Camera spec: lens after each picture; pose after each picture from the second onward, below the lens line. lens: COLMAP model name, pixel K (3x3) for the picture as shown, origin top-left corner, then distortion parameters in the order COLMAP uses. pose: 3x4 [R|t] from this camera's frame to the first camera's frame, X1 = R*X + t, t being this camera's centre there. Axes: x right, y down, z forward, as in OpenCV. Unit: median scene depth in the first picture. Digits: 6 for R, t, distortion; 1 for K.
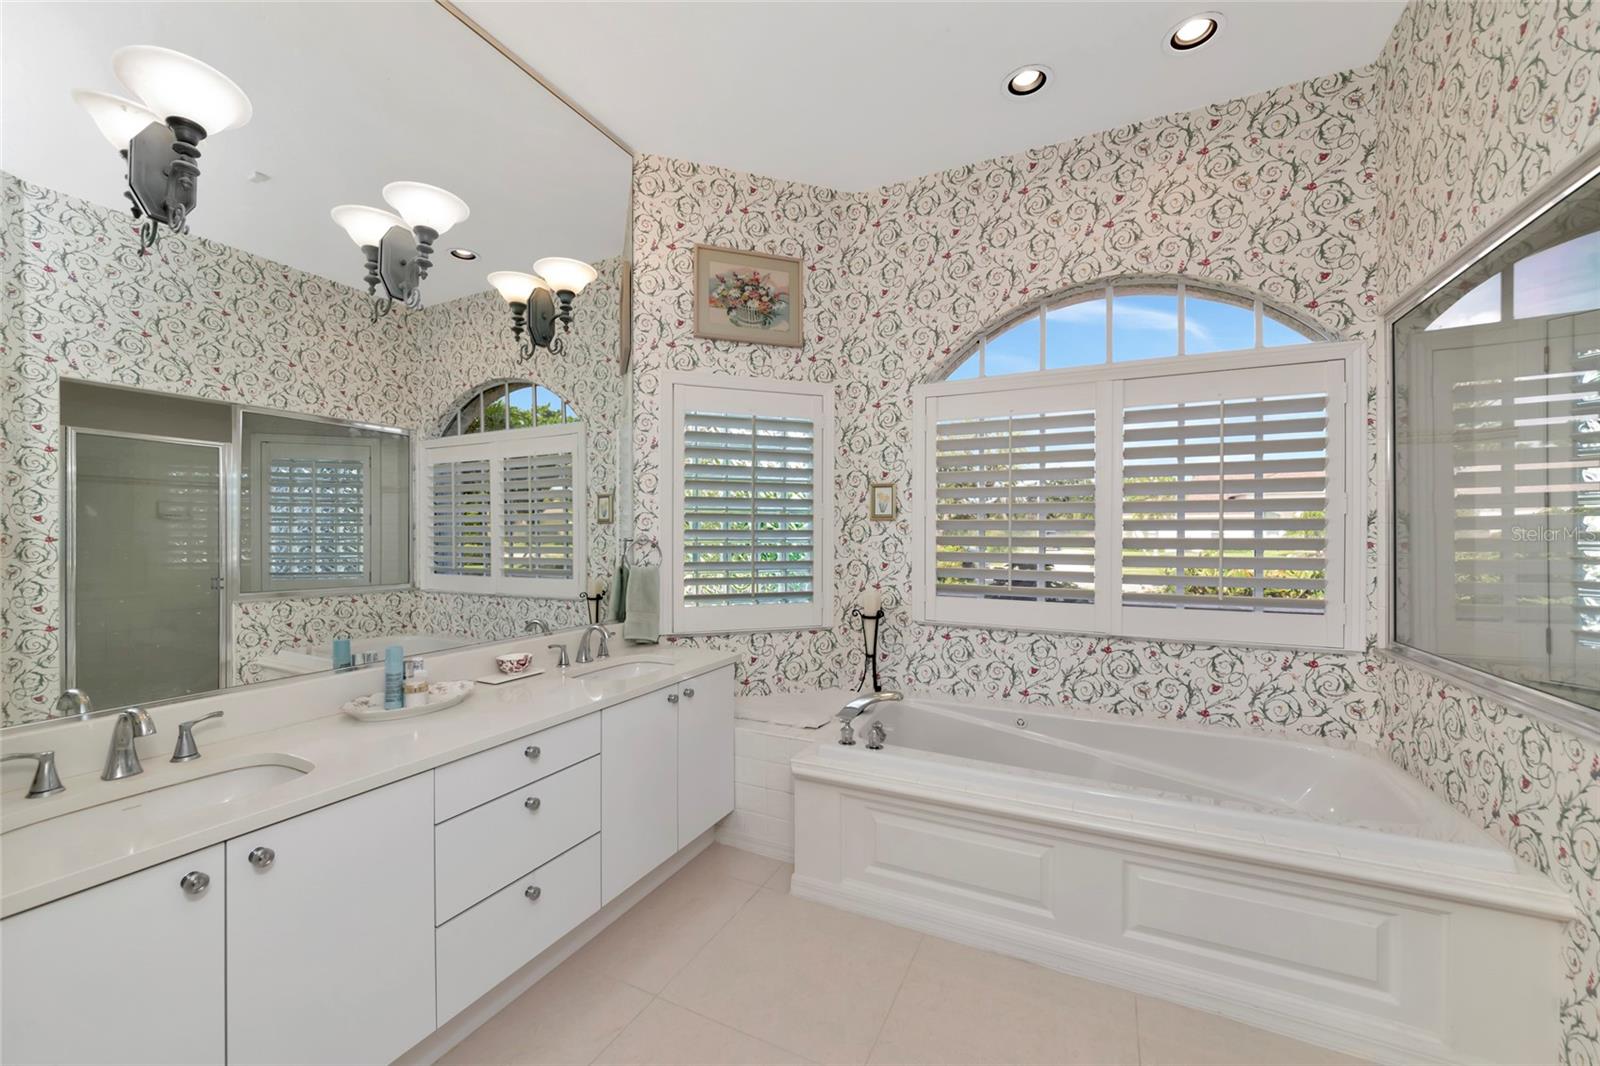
lens RADIAL K [[633.8, 0, 801.6], [0, 633.8, 530.4], [0, 0, 1]] dist [-0.006502, 0.000035]
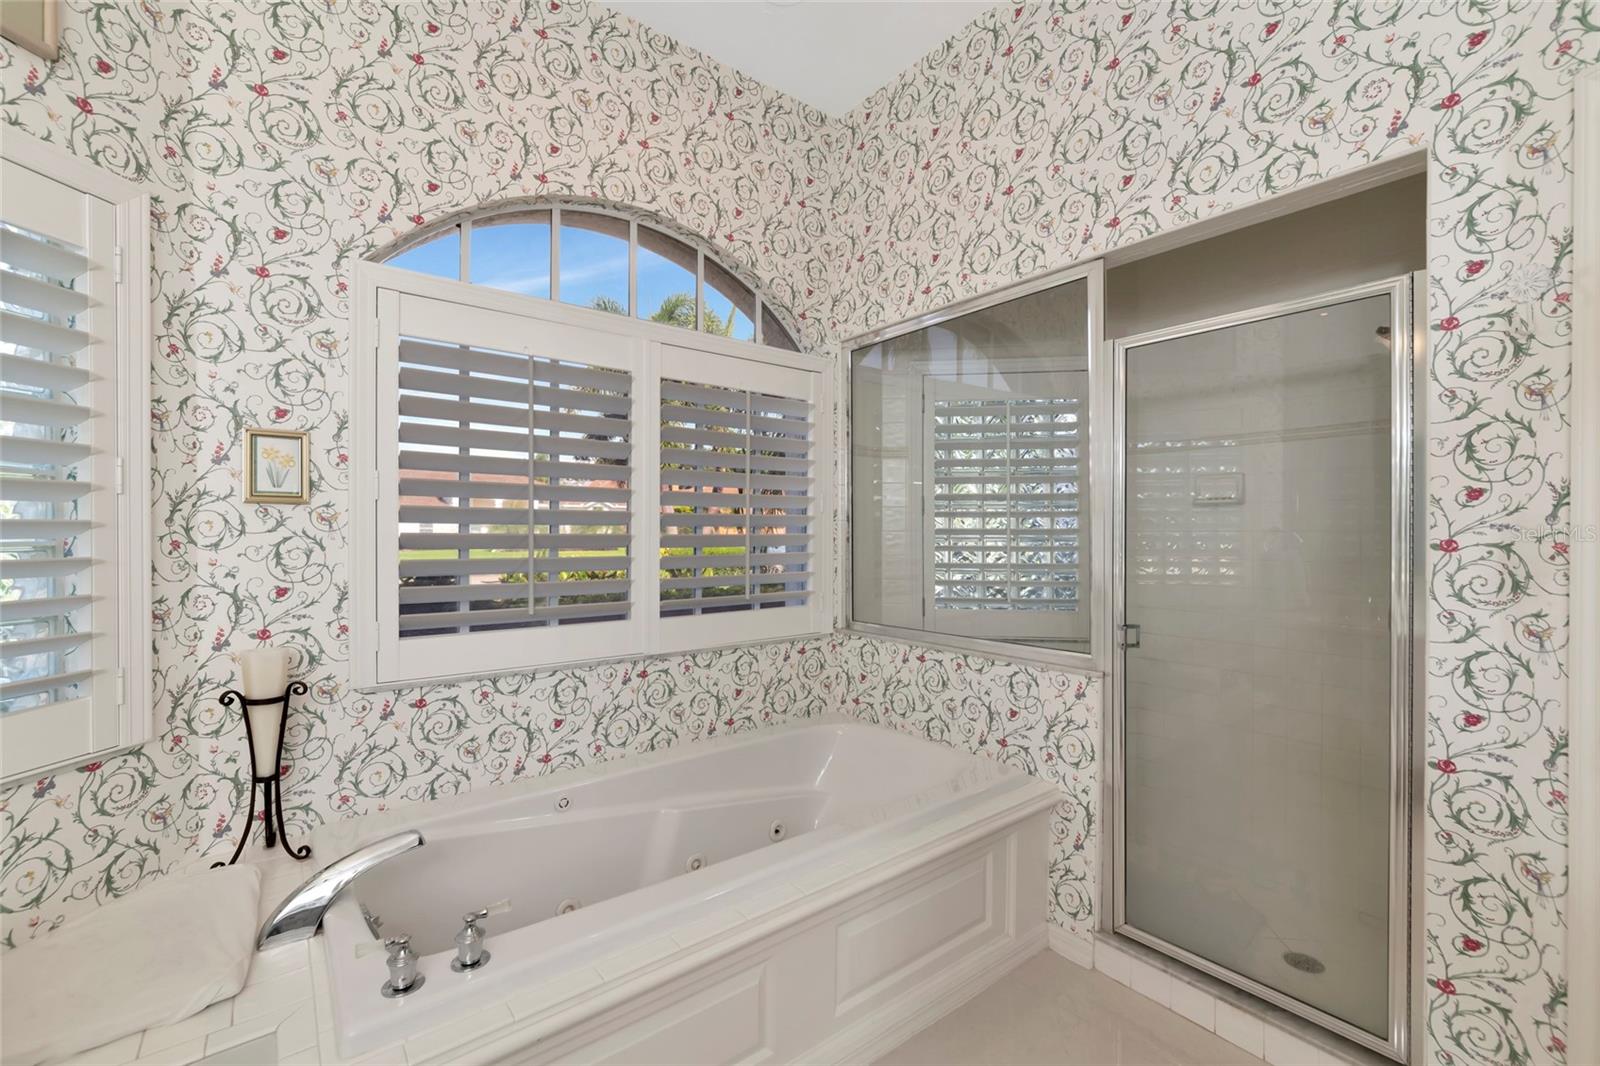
lens RADIAL K [[676.9, 0, 800.0], [0, 676.9, 533.0], [0, 0, 1]] dist [0.000035, 0.000044]
pose [[0.432395, -0.004314, 0.901674, -0.191888], [-0.003953, 0.999970, 0.006680, 0.002860], [-0.901676, -0.006453, 0.432364, 0.419664]]
